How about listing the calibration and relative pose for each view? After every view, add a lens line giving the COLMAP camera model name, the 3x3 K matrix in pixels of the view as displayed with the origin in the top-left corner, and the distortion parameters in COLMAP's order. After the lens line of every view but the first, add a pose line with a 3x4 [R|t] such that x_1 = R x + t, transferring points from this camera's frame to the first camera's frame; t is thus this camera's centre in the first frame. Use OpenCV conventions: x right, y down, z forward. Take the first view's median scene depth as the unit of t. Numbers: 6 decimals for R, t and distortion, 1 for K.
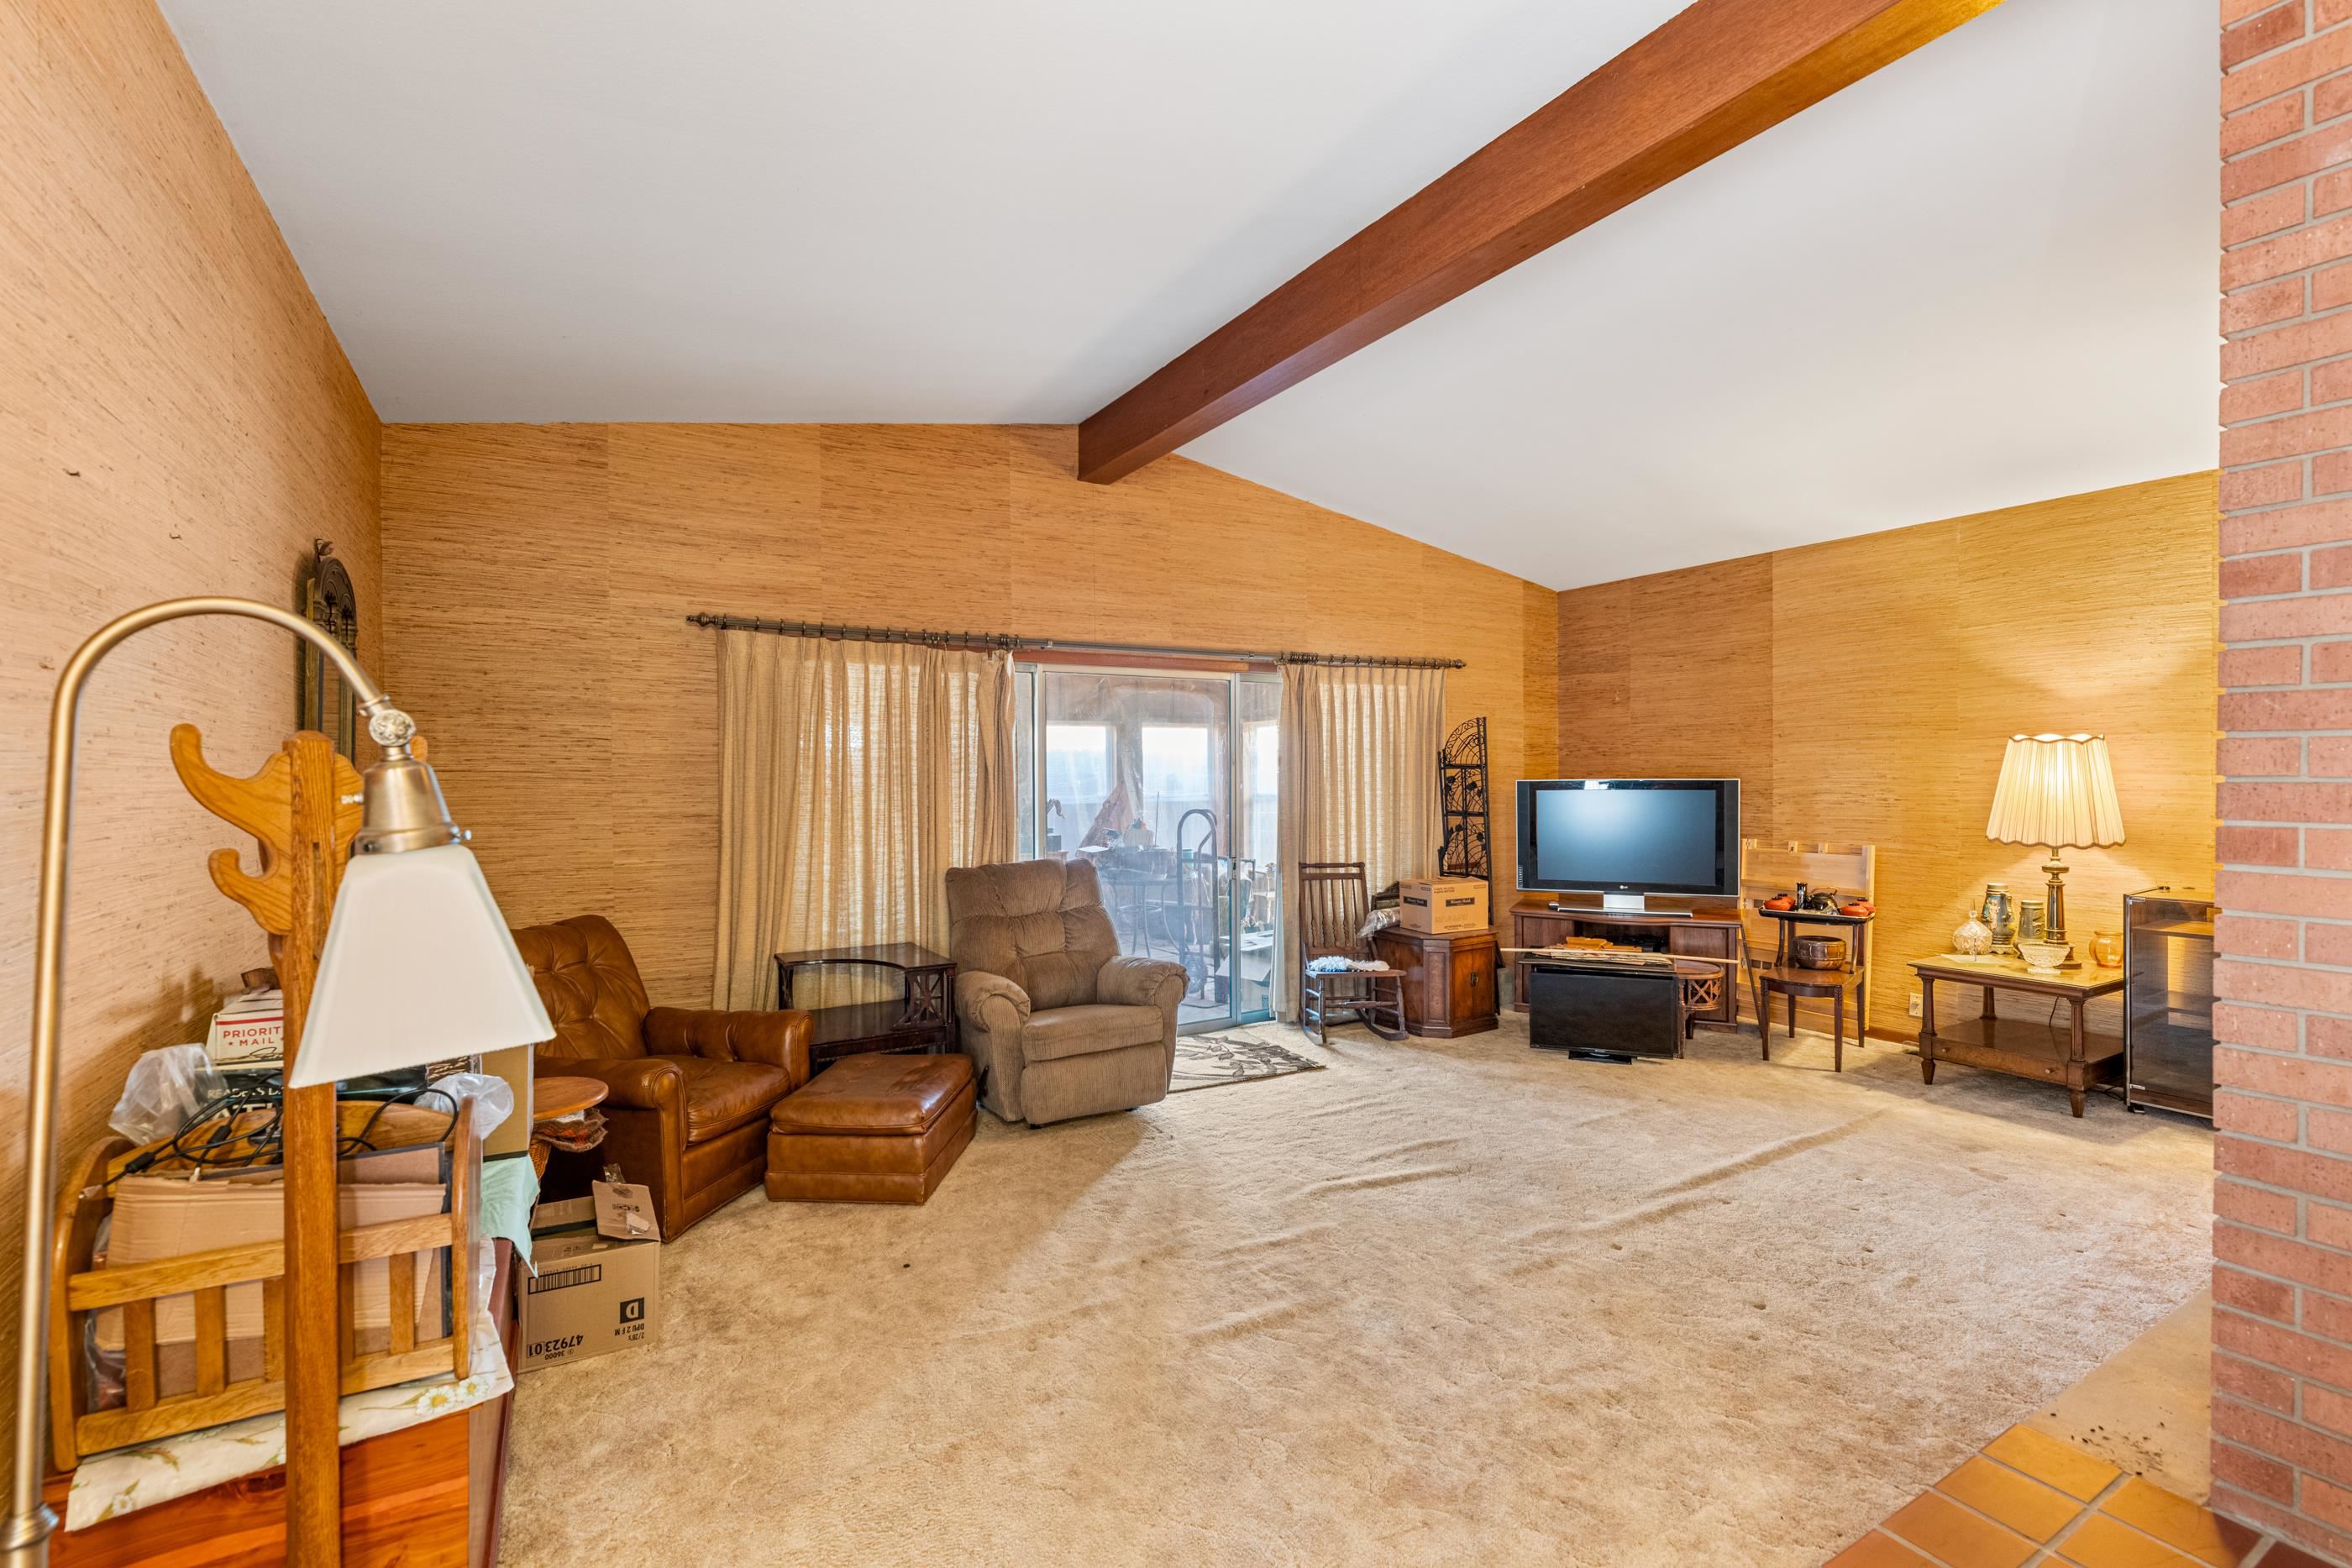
lens RADIAL K [[1031.0, 0, 1178.0], [0, 1031.0, 779.8], [0, 0, 1]] dist [-0.005498, 0.000430]
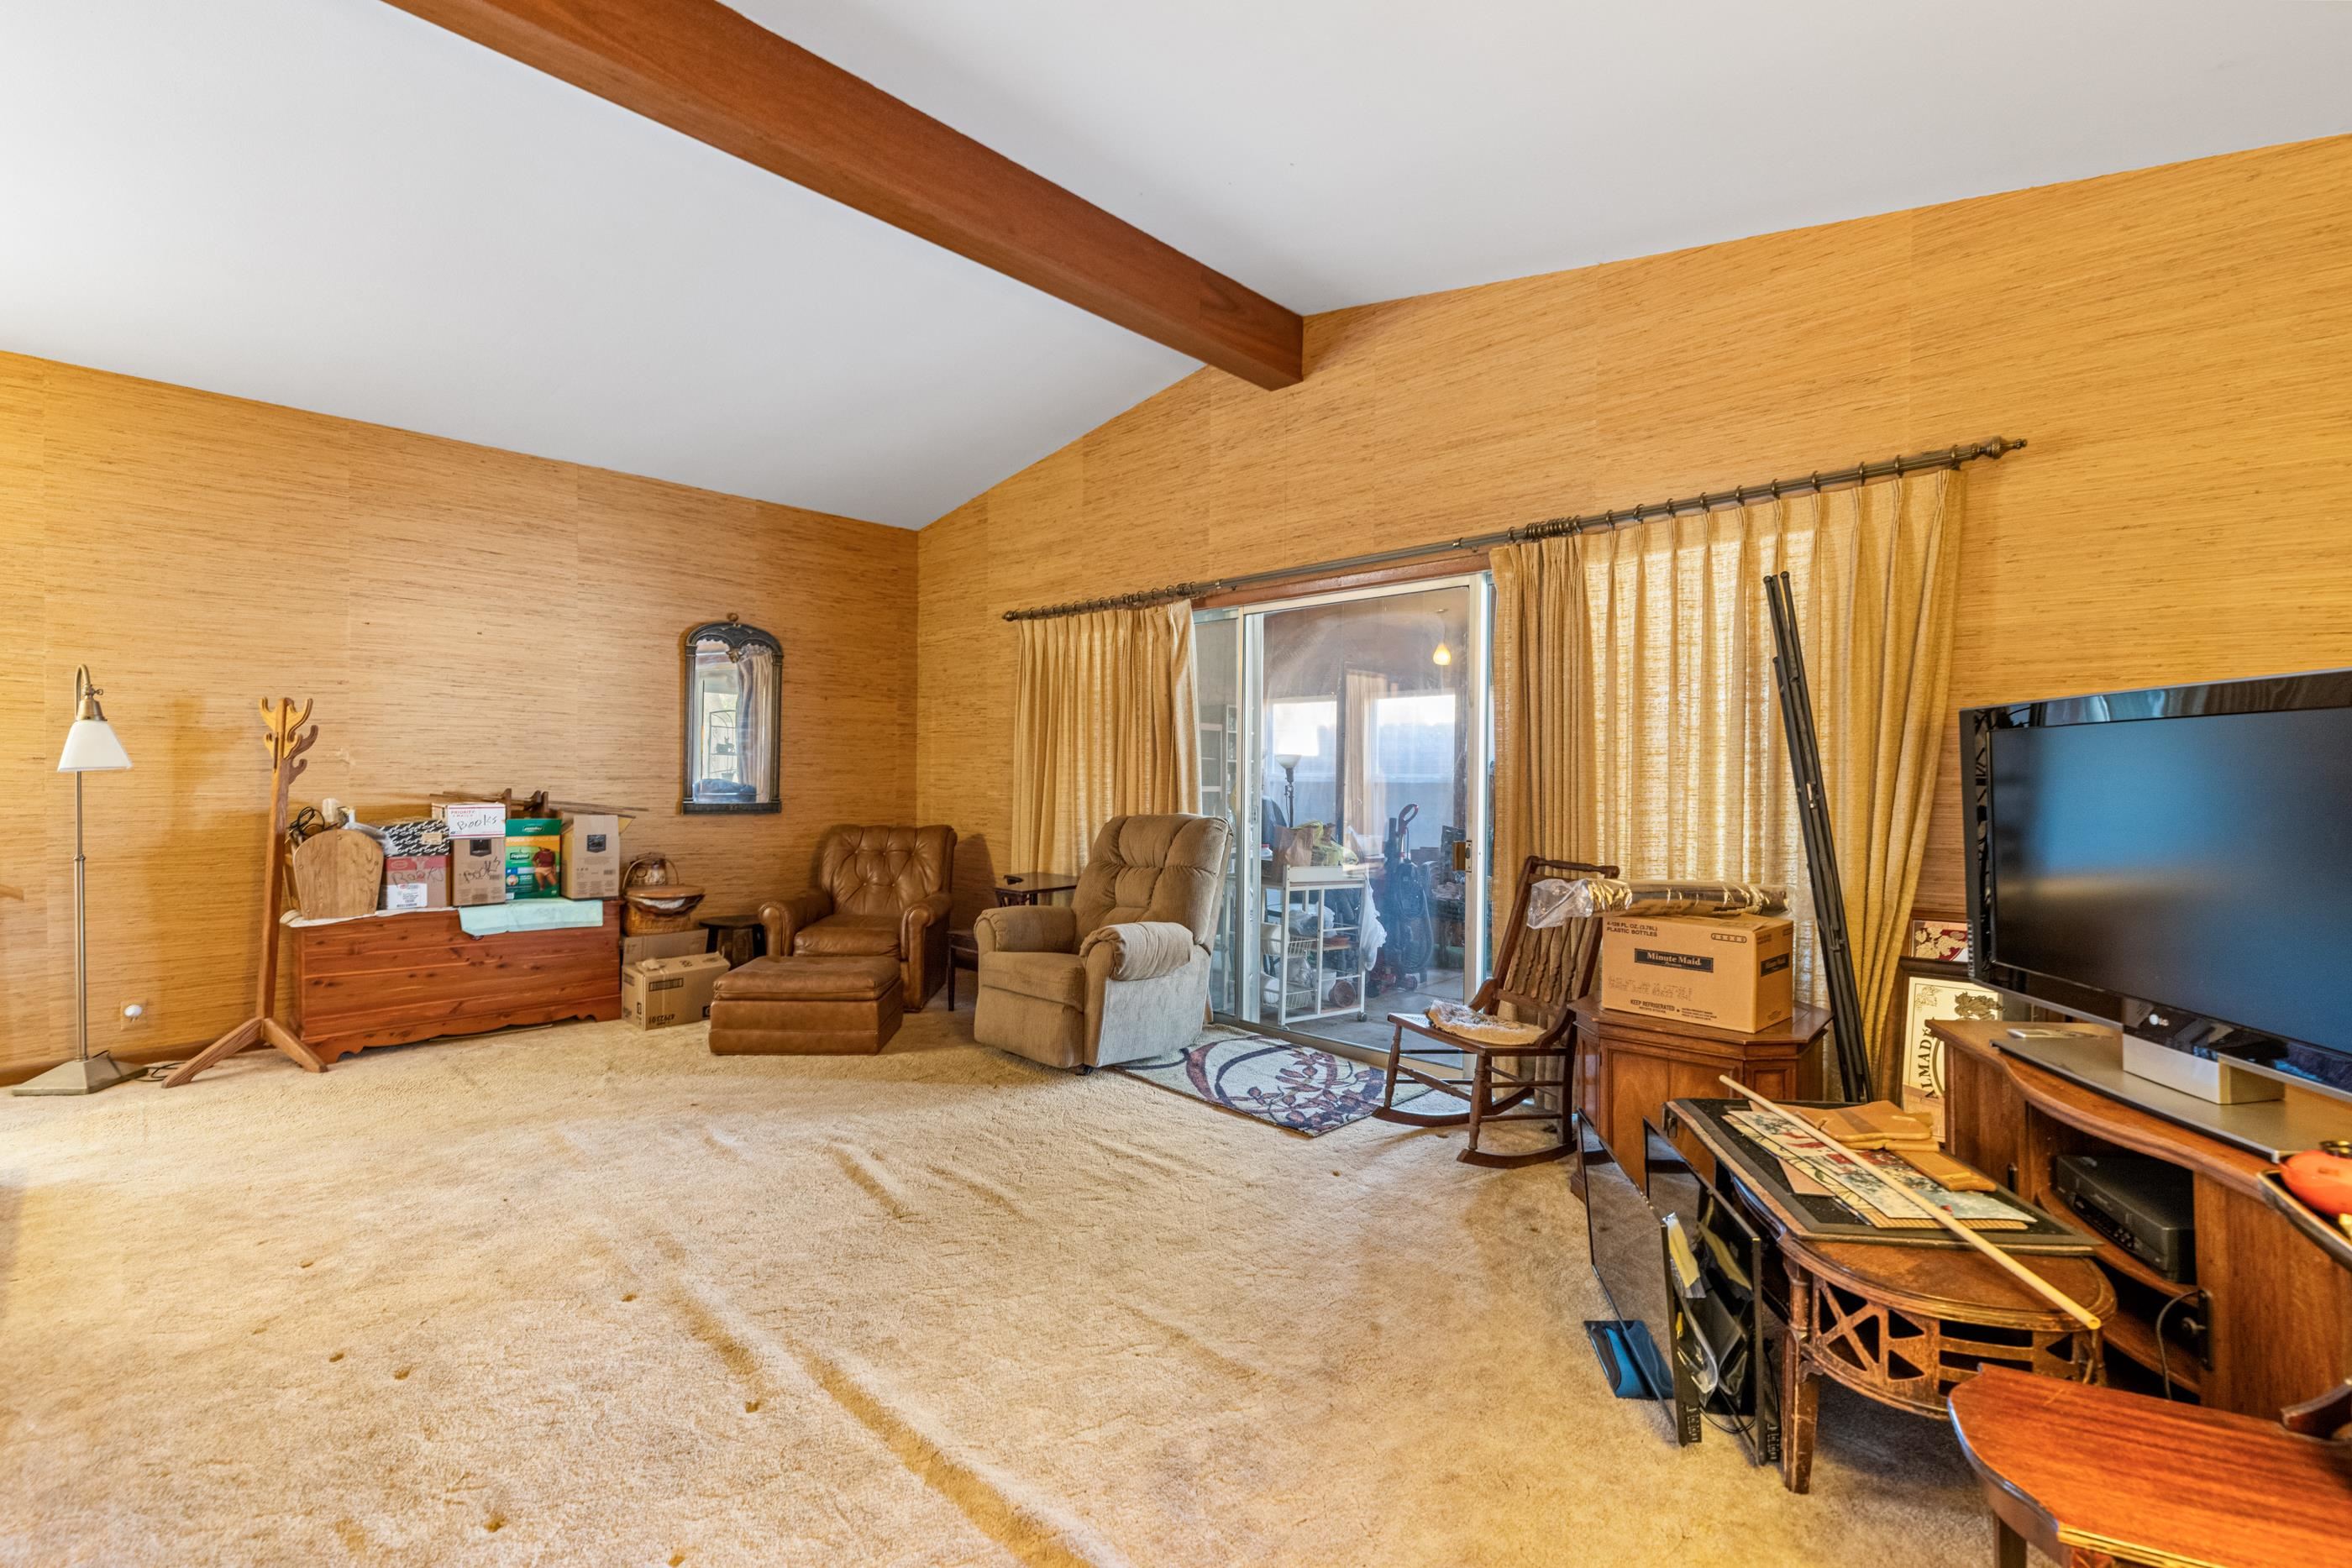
lens RADIAL K [[1031.0, 0, 1182.4], [0, 1031.0, 783.4], [0, 0, 1]] dist [-0.005498, 0.000430]
pose [[0.276131, 0.015754, -0.960991, 0.765017], [-0.018383, 0.999769, 0.011107, 0.037722], [0.960944, 0.014599, 0.276357, 0.718400]]
